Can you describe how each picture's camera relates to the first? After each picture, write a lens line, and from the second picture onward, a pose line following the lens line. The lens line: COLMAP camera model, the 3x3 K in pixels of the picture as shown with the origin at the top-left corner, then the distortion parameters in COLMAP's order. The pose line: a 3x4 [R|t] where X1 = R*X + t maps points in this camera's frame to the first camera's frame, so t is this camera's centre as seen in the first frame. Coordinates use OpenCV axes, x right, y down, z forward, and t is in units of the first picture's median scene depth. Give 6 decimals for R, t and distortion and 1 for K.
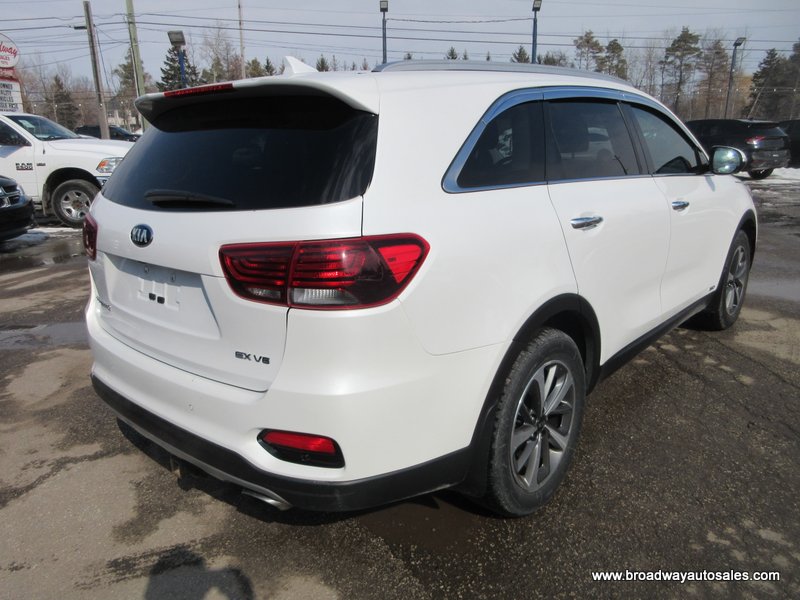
lens RADIAL K [[601.0, 0, 399.7], [0, 601.0, 302.6], [0, 0, 1]] dist [0.011892, -0.016421]
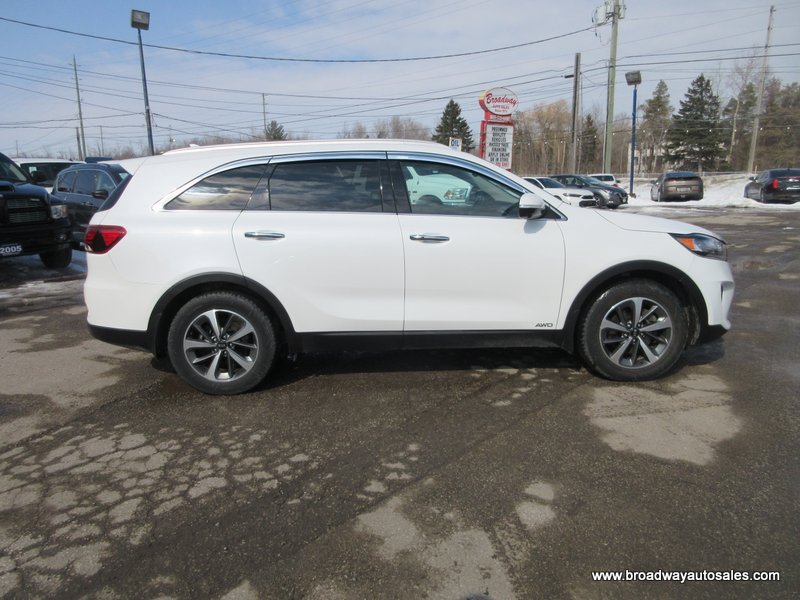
lens RADIAL K [[601.0, 0, 397.1], [0, 601.0, 297.3], [0, 0, 1]] dist [0.011892, -0.016421]
pose [[0.677559, 0.153738, -0.719221, 0.143262], [-0.193571, 0.980707, 0.027275, -0.006701], [0.709538, 0.120739, 0.694246, 0.011171]]
